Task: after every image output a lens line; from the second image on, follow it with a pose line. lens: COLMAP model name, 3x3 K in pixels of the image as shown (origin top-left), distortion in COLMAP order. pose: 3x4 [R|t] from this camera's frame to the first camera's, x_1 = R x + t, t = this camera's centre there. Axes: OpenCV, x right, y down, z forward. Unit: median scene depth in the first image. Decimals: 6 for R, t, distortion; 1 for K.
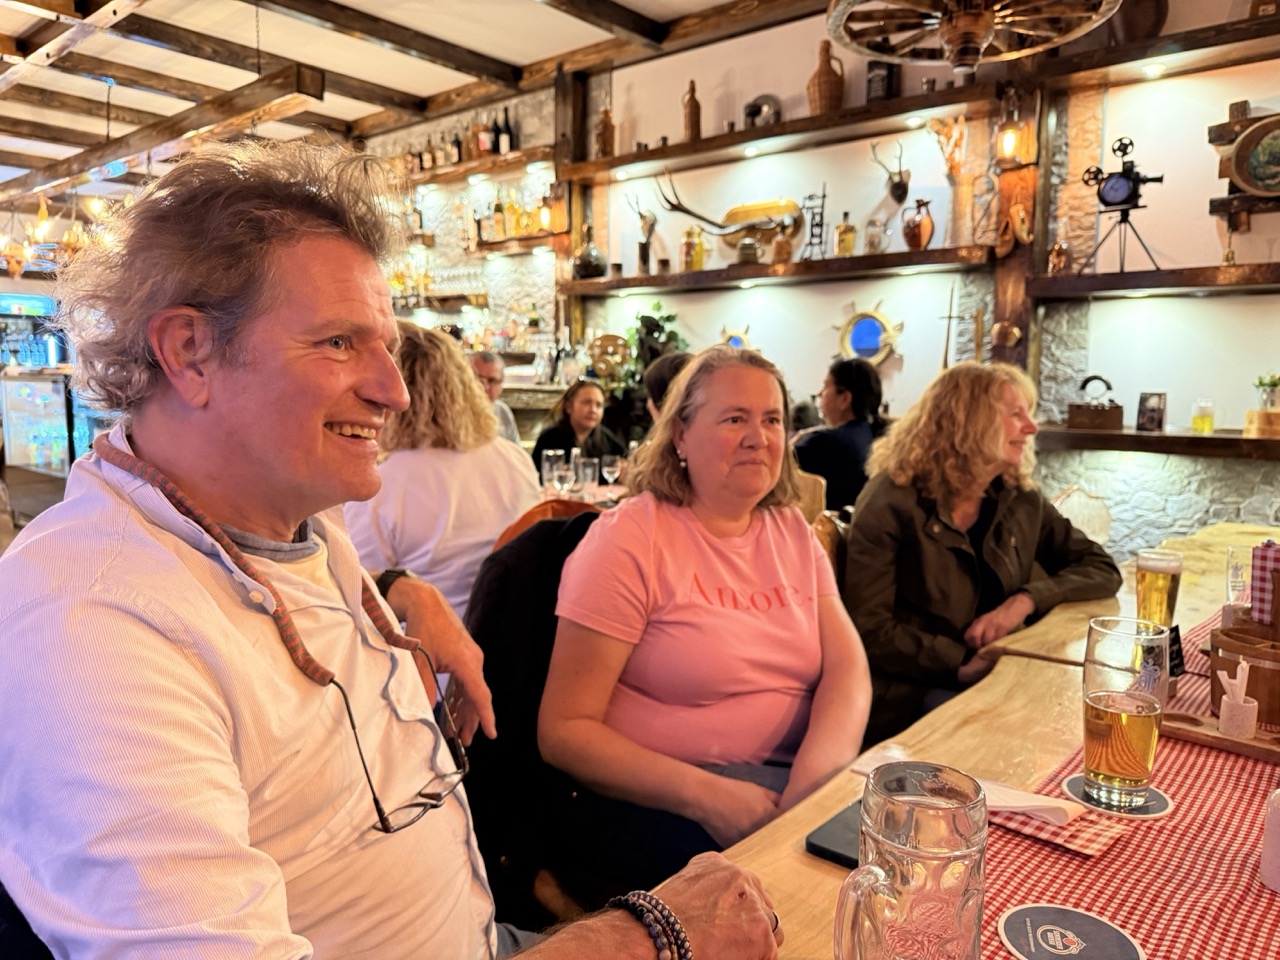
lens RADIAL K [[916.9, 0, 634.3], [0, 916.9, 488.1], [0, 0, 1]] dist [-0.004855, -0.003978]
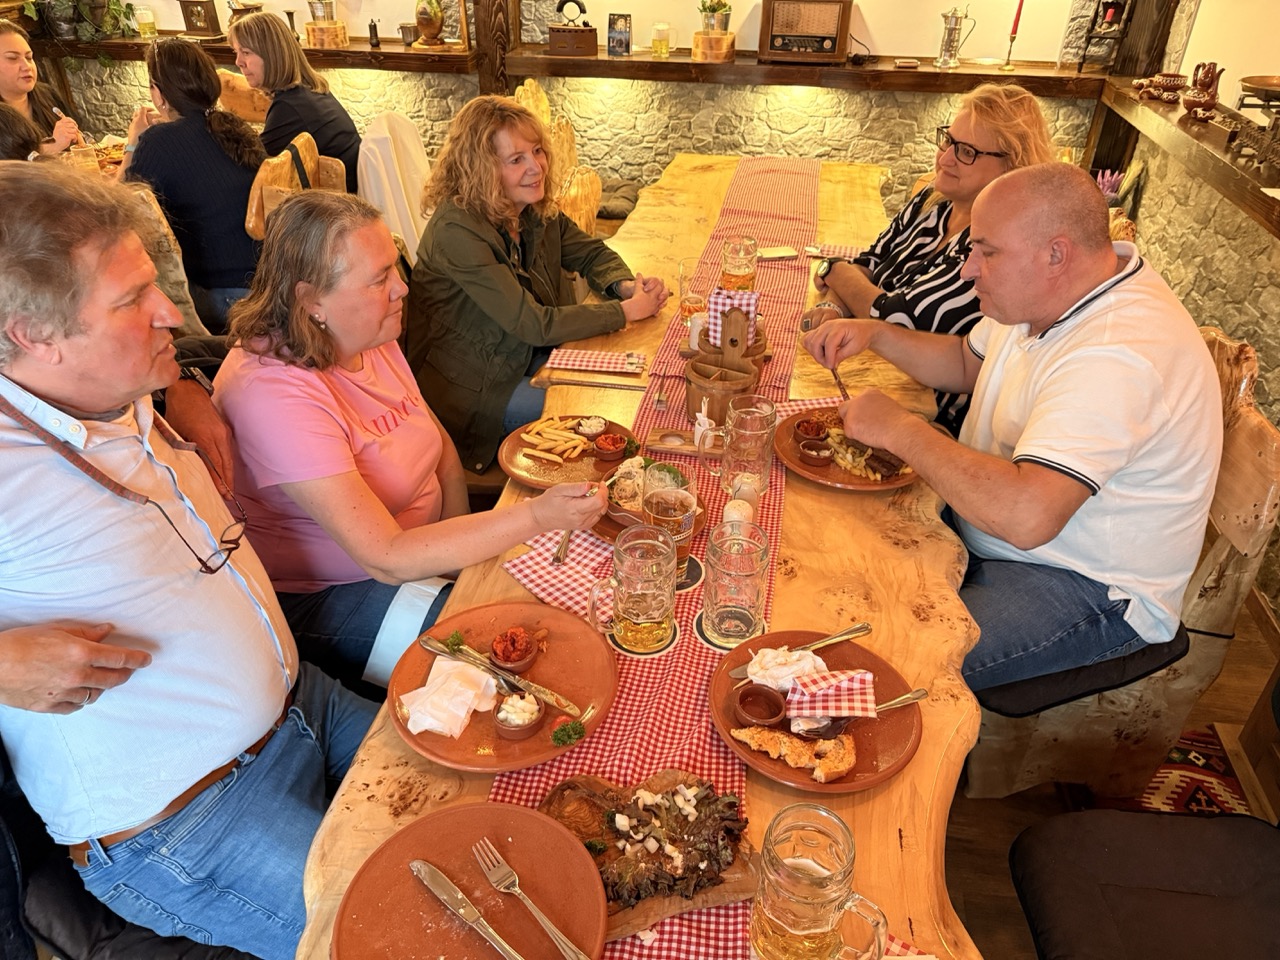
lens RADIAL K [[916.9, 0, 634.3], [0, 916.9, 488.1], [0, 0, 1]] dist [-0.004855, -0.003978]
pose [[0.856373, -0.291886, 0.425944, -0.037074], [0.055973, 0.872515, 0.485371, -0.145718], [-0.513316, -0.391817, 0.763535, -0.043817]]
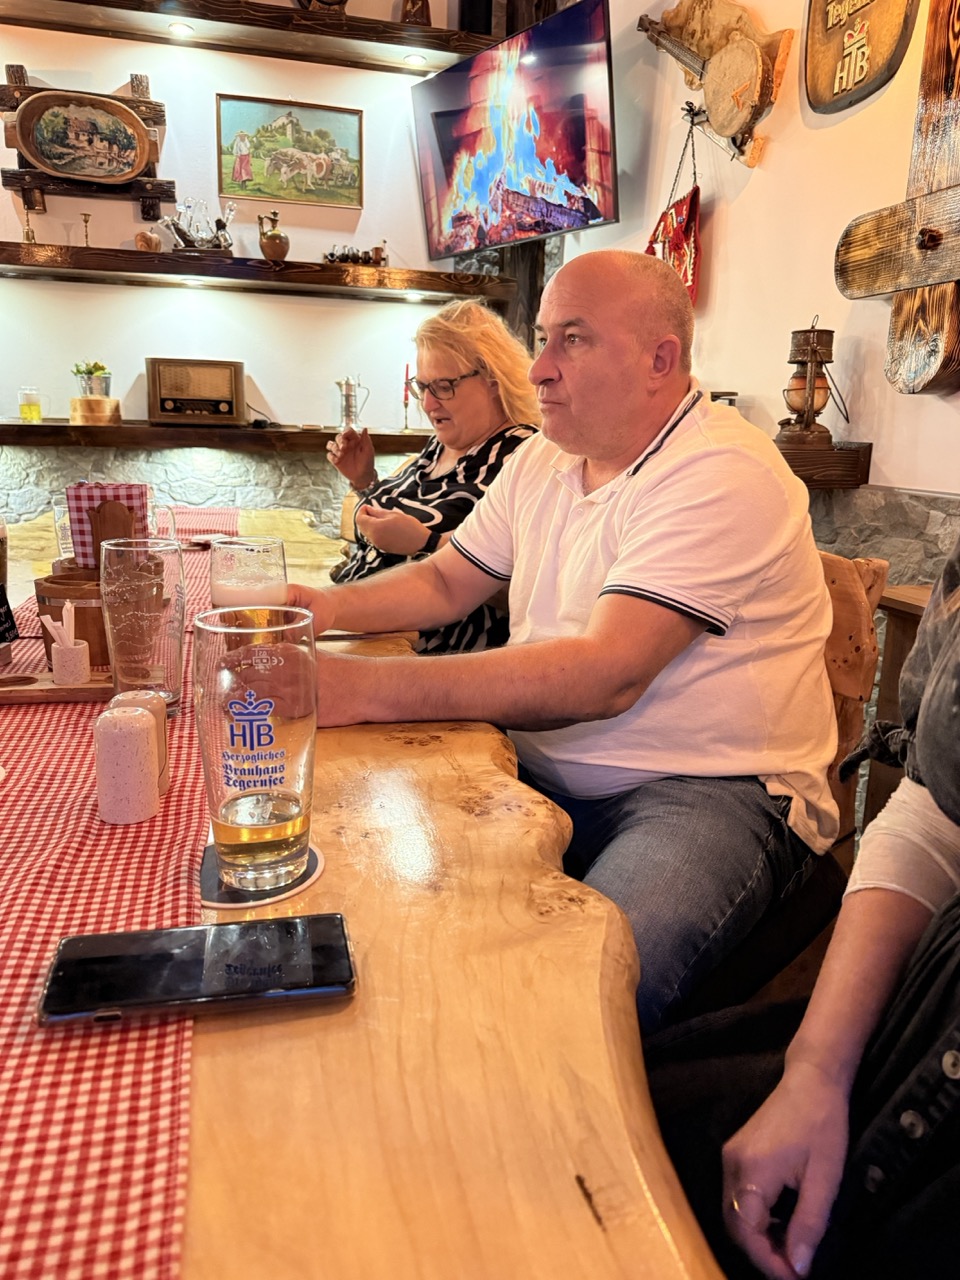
lens RADIAL K [[916.9, 0, 480.0], [0, 916.9, 640.0], [0, 0, 1]] dist [-0.004855, -0.003978]
pose [[0.553799, -0.187567, 0.811249, 0.053722], [0.077184, 0.981667, 0.174279, 0.035490], [-0.829066, -0.033900, 0.558123, 0.055305]]
